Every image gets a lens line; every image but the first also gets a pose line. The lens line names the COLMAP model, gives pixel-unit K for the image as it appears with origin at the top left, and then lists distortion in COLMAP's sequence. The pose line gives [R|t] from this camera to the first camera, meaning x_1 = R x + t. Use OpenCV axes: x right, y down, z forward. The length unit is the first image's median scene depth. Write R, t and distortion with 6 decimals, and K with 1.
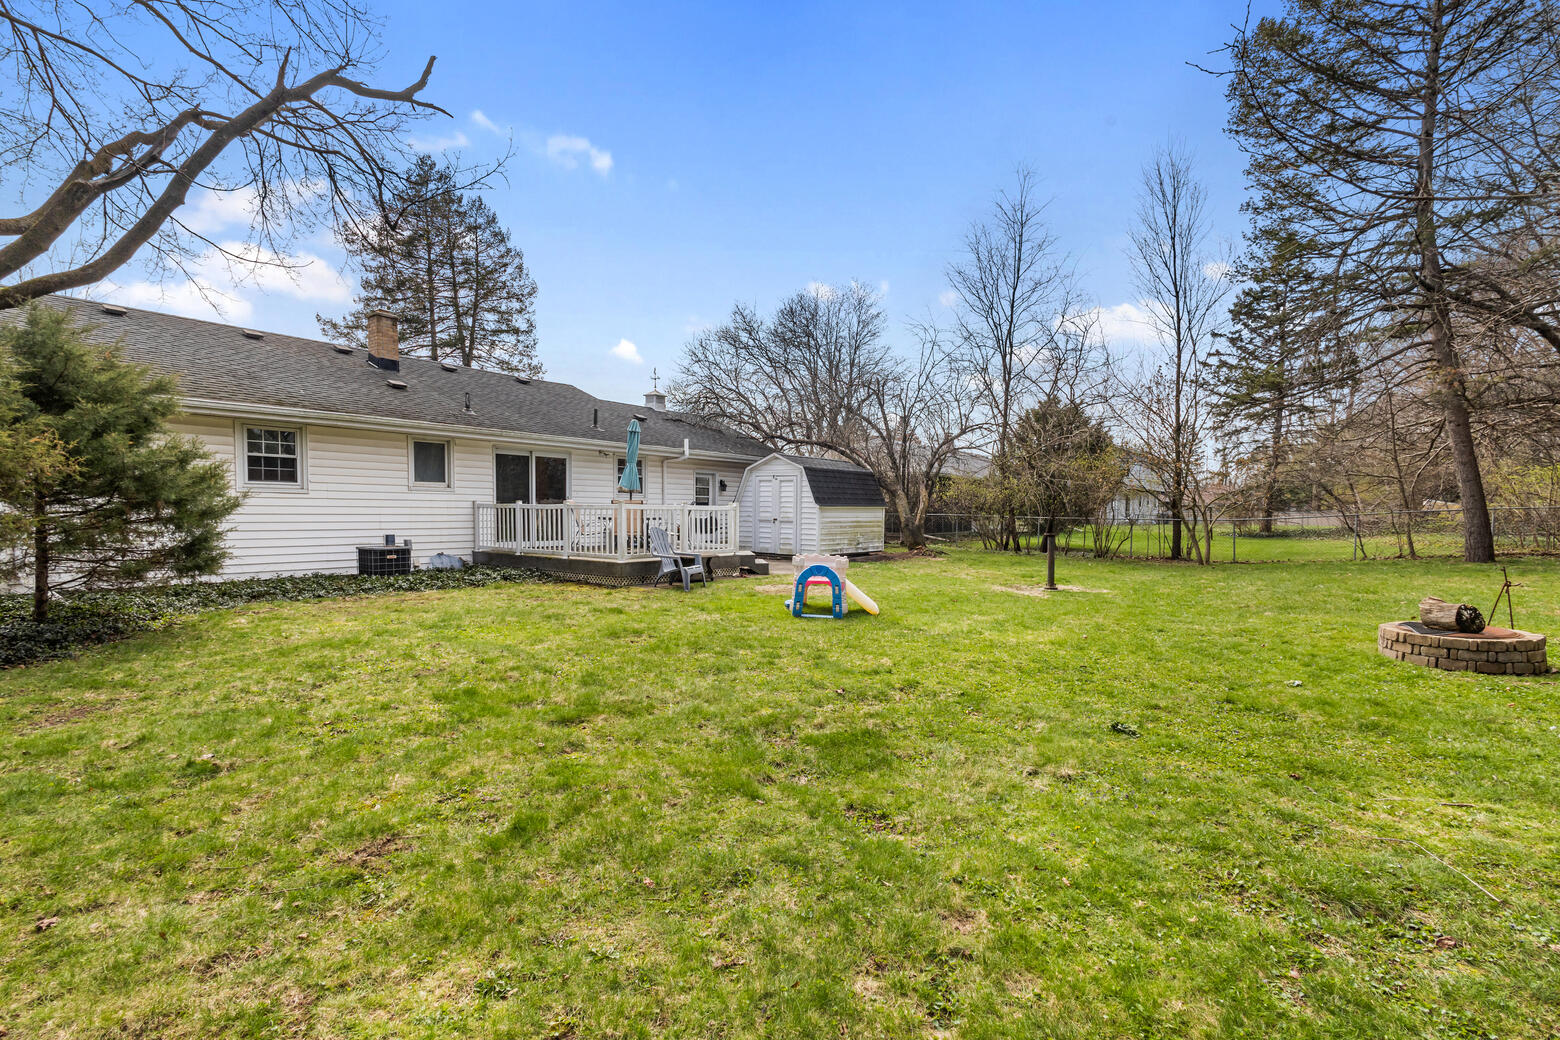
lens RADIAL K [[724.9, 0, 773.5], [0, 724.9, 548.4], [0, 0, 1]] dist [0.010667, -0.001732]
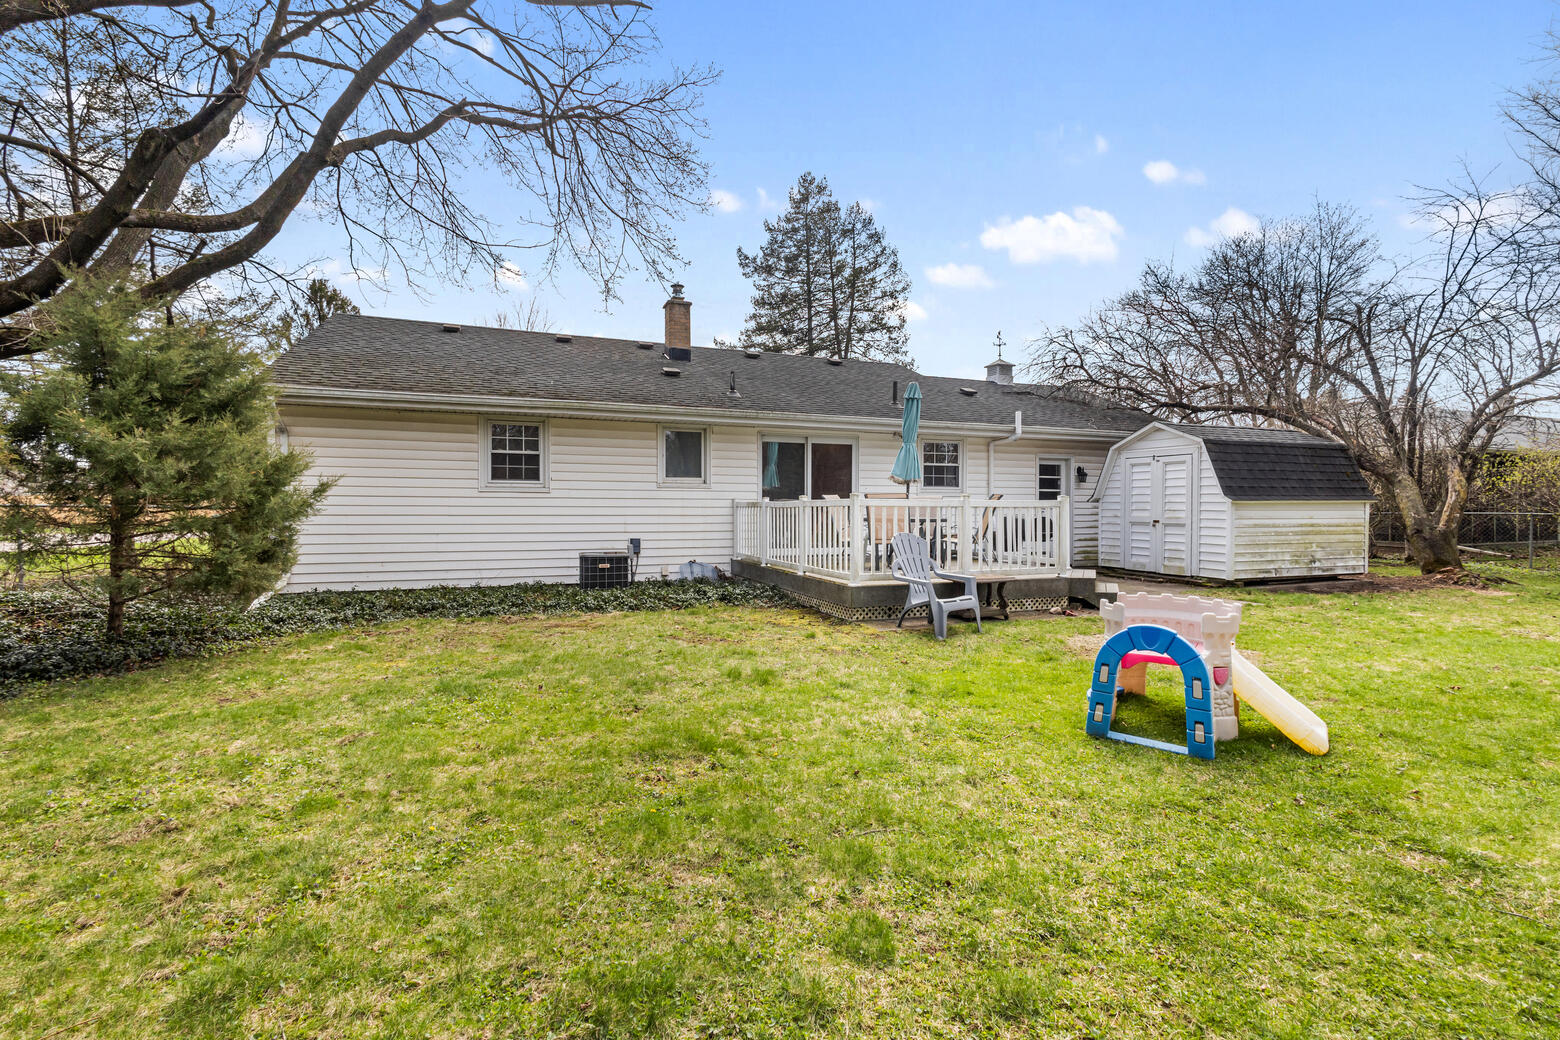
lens RADIAL K [[724.9, 0, 771.7], [0, 724.9, 521.6], [0, 0, 1]] dist [0.010667, -0.001732]
pose [[0.855595, 0.001543, -0.517643, 0.048398], [-0.021529, 0.999236, -0.032605, -0.010920], [0.517197, 0.039041, 0.854975, 0.258981]]
